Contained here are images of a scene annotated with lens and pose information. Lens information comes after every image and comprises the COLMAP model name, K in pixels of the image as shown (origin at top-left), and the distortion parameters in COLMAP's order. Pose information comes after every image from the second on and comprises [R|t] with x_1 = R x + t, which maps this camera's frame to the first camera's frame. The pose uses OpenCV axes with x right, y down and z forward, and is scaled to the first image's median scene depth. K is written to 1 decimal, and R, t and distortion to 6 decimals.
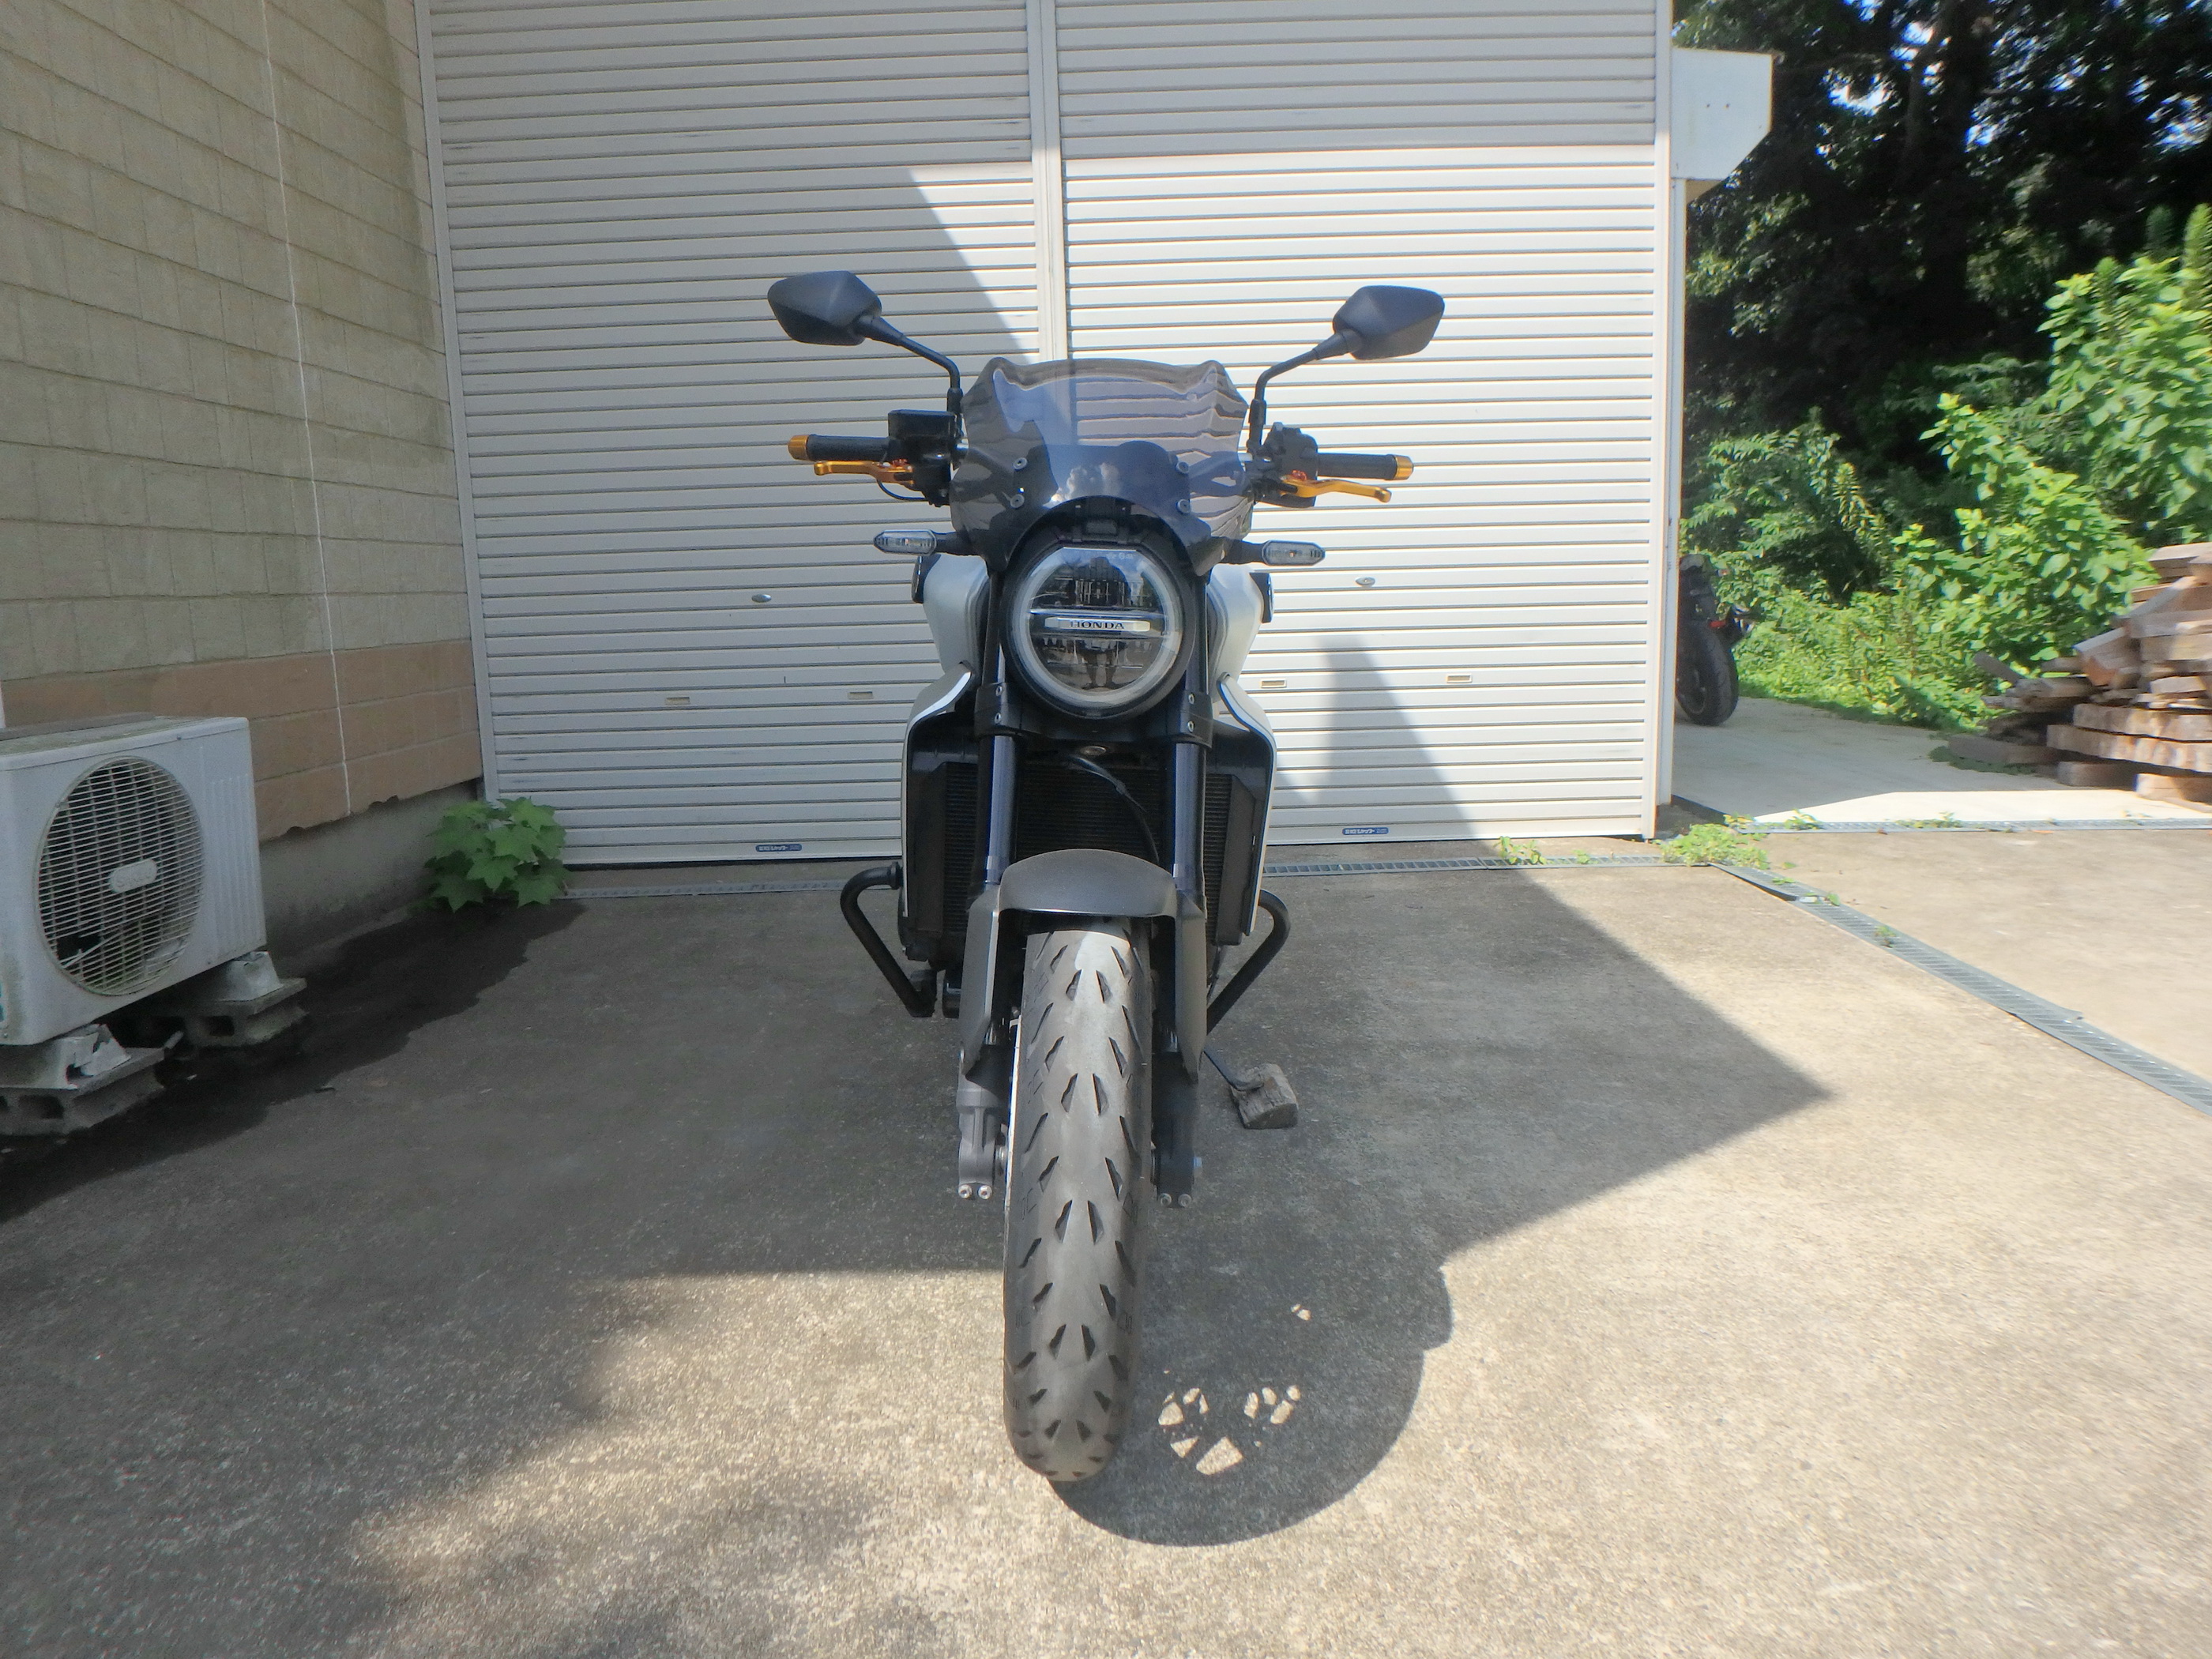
lens RADIAL K [[1370.1, 0, 1102.7], [0, 1370.1, 804.5], [0, 0, 1]] dist [-0.042916, 0.003074]
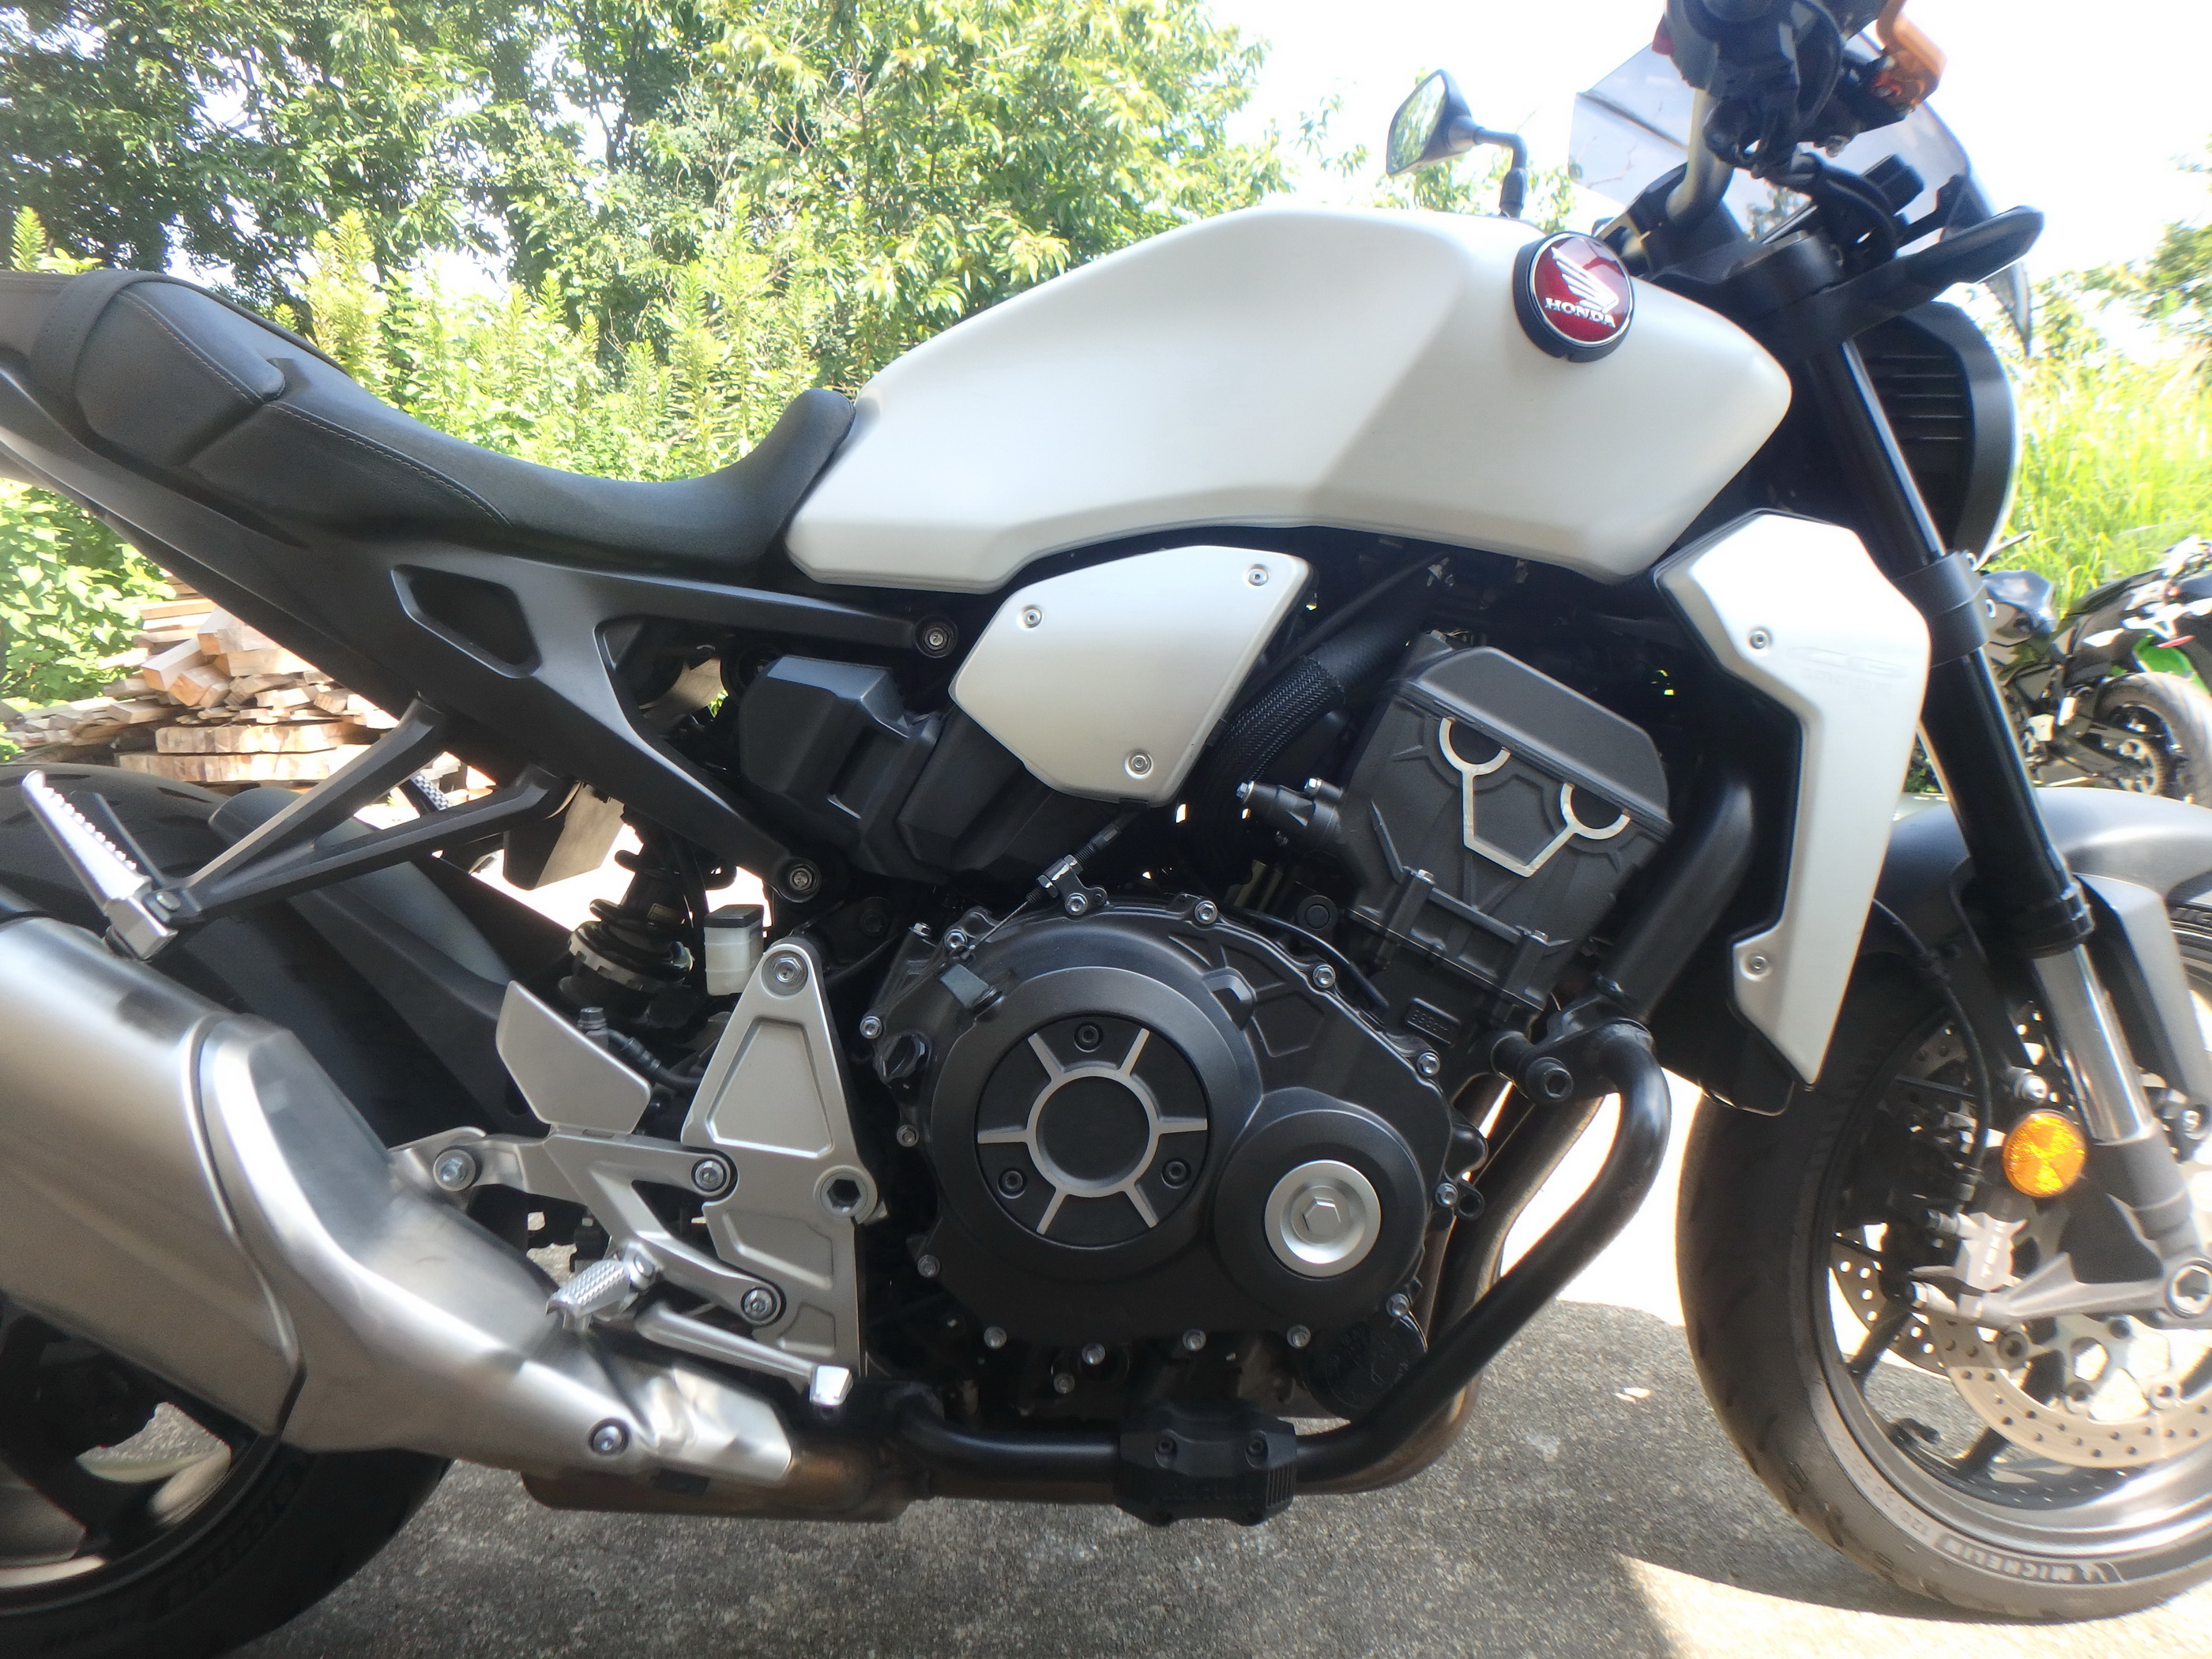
lens RADIAL K [[1370.1, 0, 1092.3], [0, 1370.1, 765.8], [0, 0, 1]] dist [-0.042916, 0.003074]
pose [[-0.009489, -0.090911, 0.995814, -0.320479], [0.163853, 0.982257, 0.091235, -0.054087], [-0.986439, 0.164033, 0.005575, 0.680745]]
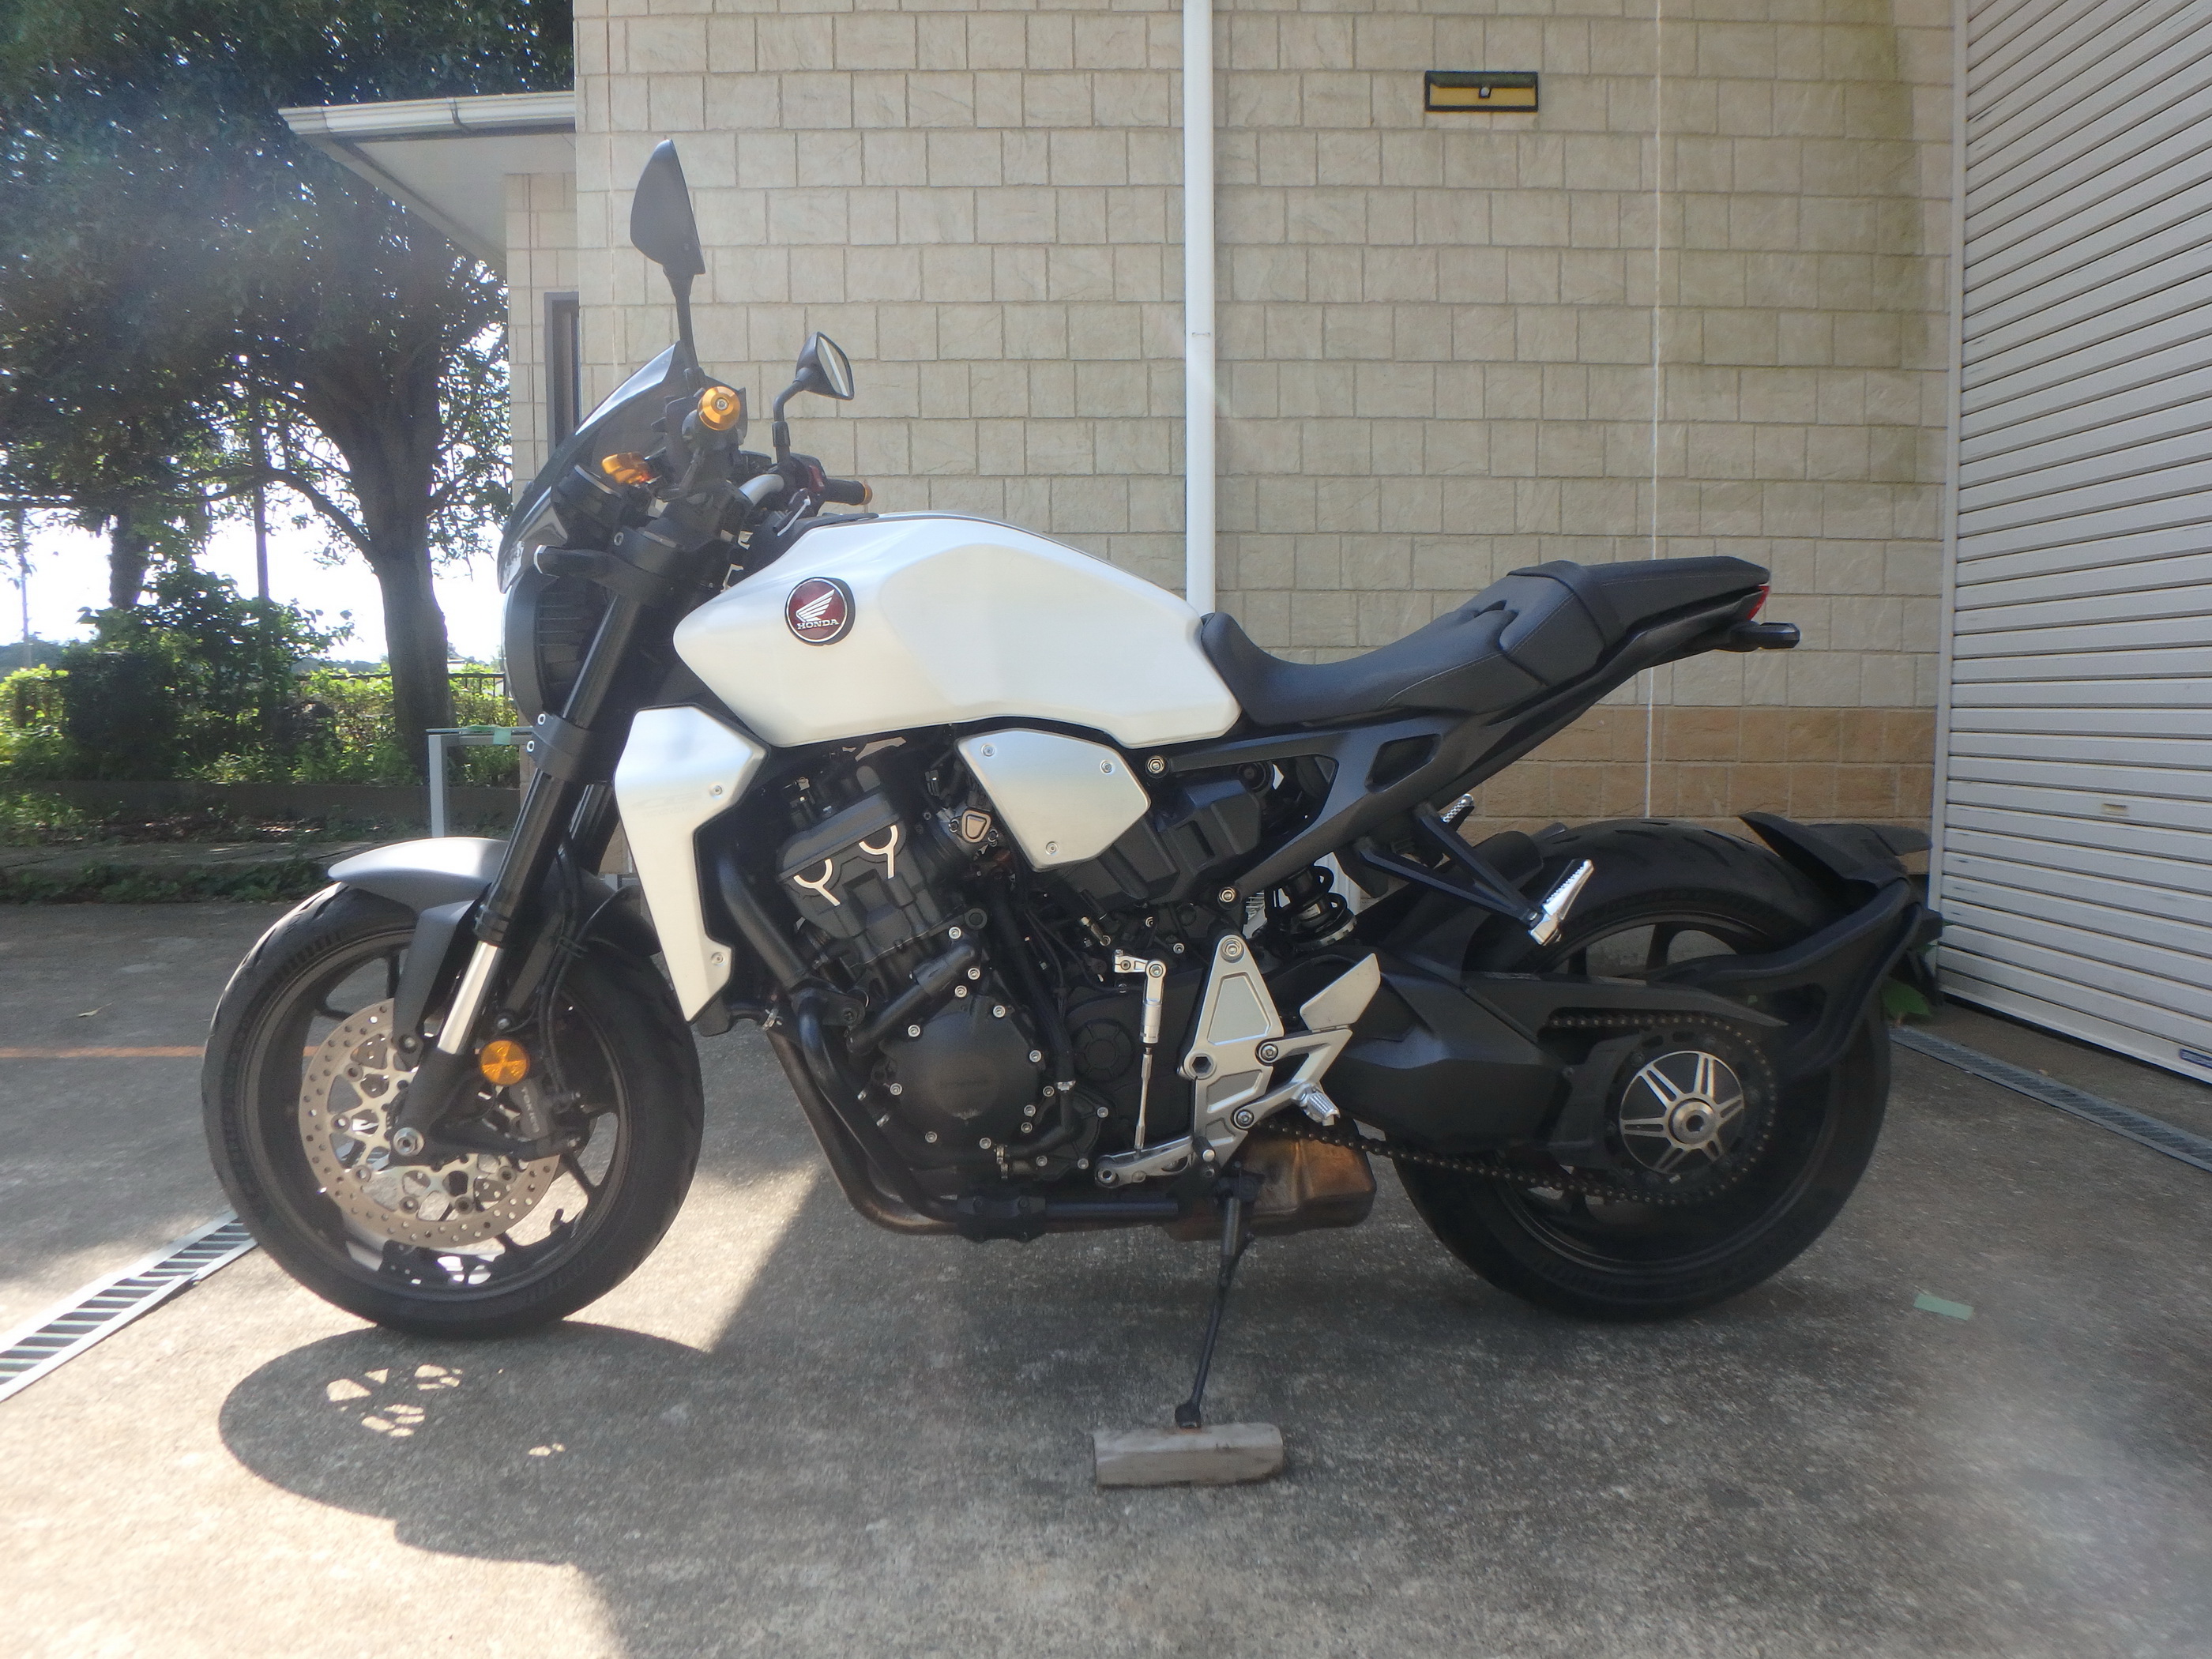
lens RADIAL K [[1370.1, 0, 1103.2], [0, 1370.1, 822.1], [0, 0, 1]] dist [-0.042916, 0.003074]
pose [[0.015873, 0.113454, -0.993416, 0.513103], [-0.163636, 0.980441, 0.109358, -0.085823], [0.986393, 0.160823, 0.034127, 0.683694]]
